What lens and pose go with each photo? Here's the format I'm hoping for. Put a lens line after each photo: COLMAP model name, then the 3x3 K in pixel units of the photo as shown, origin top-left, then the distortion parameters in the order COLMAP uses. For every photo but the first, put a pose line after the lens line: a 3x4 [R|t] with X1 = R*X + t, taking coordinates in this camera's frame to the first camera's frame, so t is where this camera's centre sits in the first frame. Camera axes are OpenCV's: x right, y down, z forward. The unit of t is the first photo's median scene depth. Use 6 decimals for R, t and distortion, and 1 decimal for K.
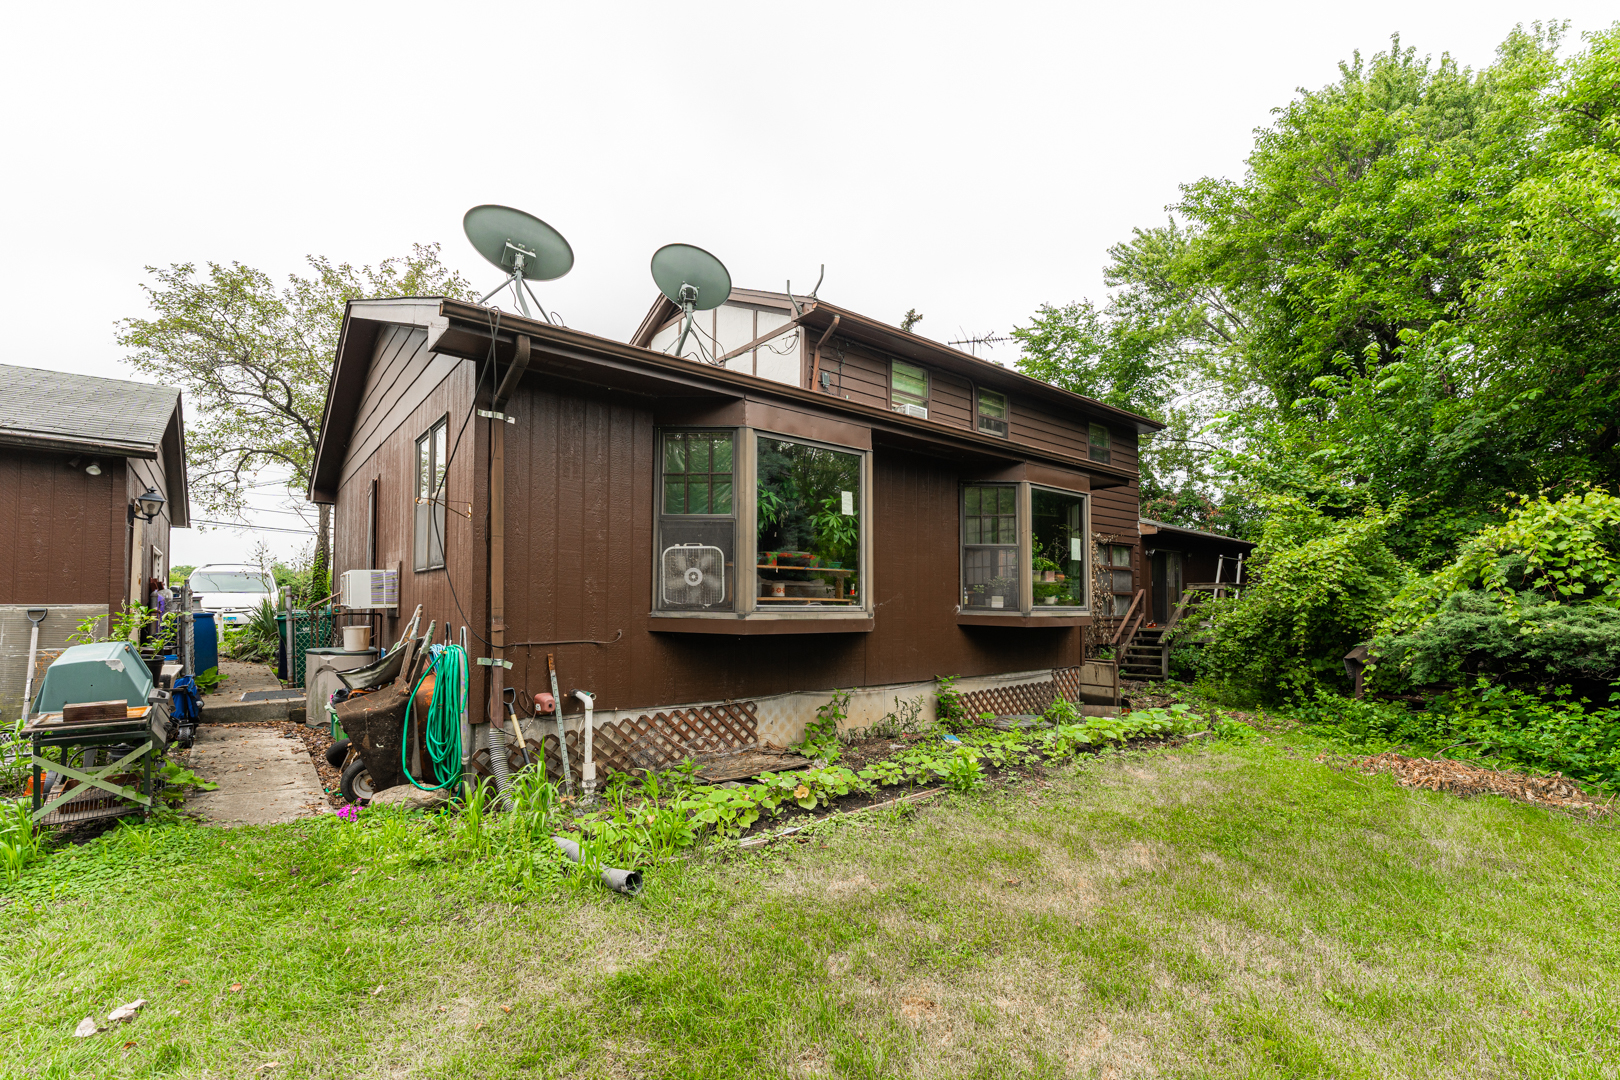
lens RADIAL K [[667.5, 0, 810.1], [0, 667.5, 595.8], [0, 0, 1]] dist [0.001115, 0.000076]
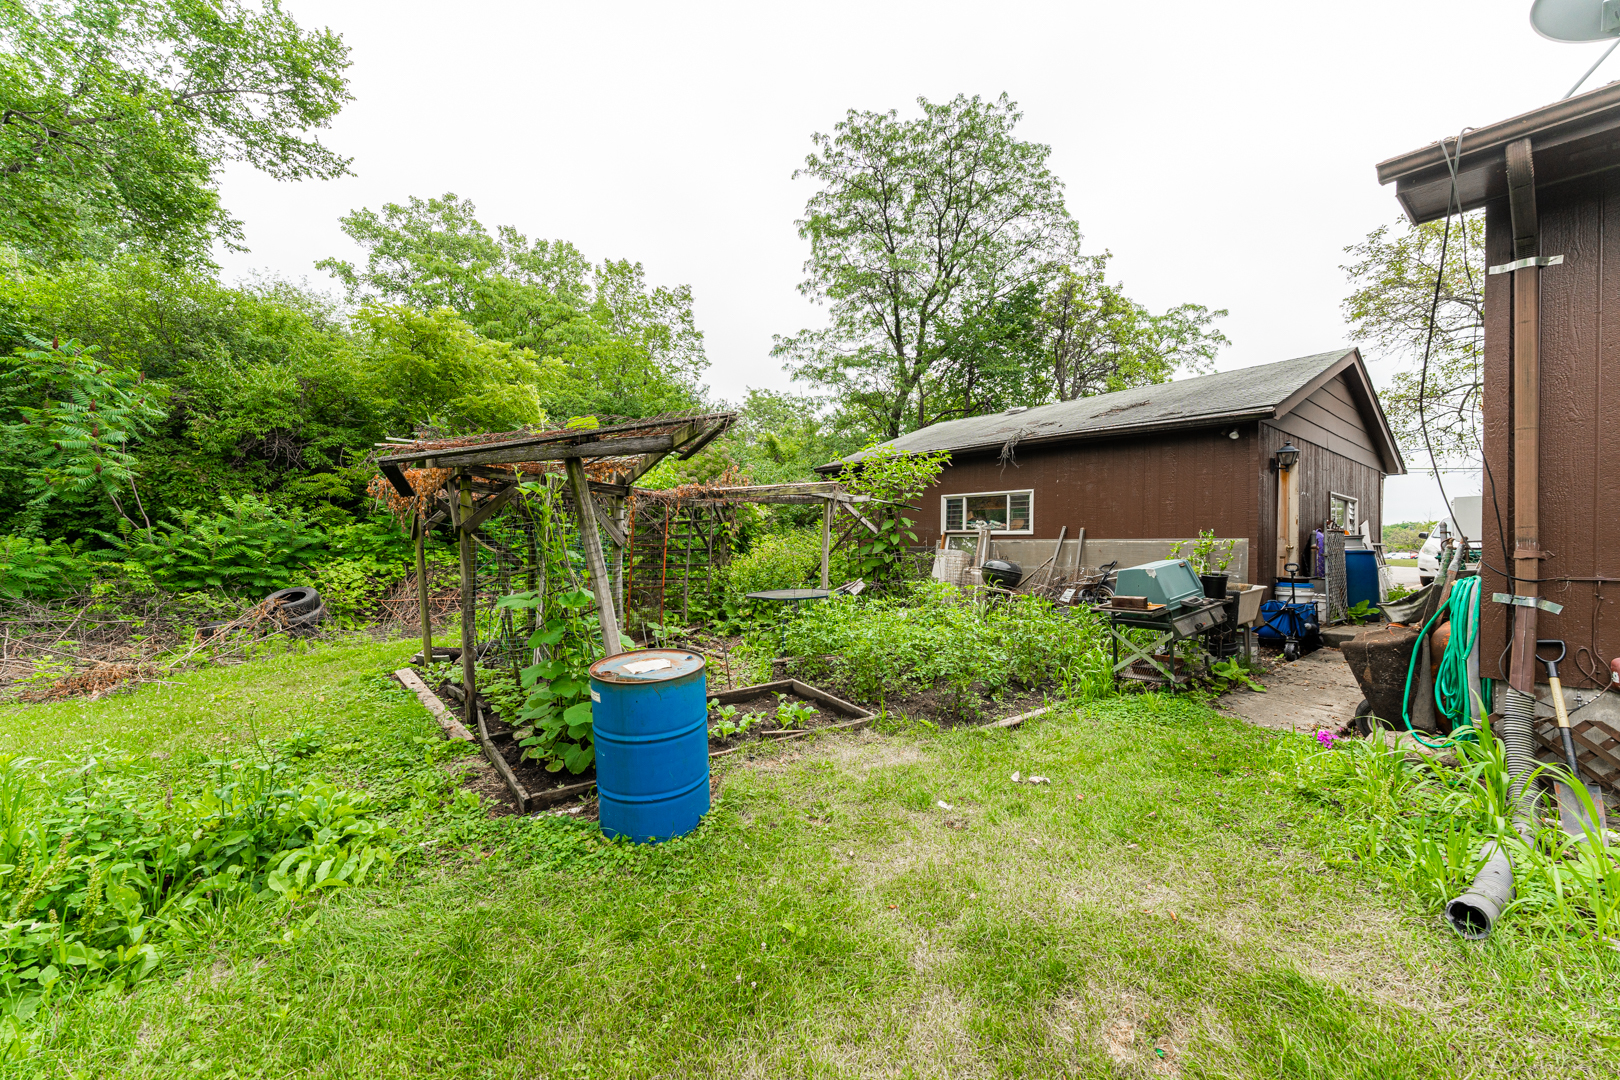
lens RADIAL K [[636.9, 0, 810.0], [0, 636.9, 540.0], [0, 0, 1]] dist [-0.000800, 0.000020]
pose [[0.023744, -0.011826, -0.999648, 0.209942], [0.007054, 0.999907, -0.011662, 0.035562], [0.999693, -0.006774, 0.023825, 0.203319]]
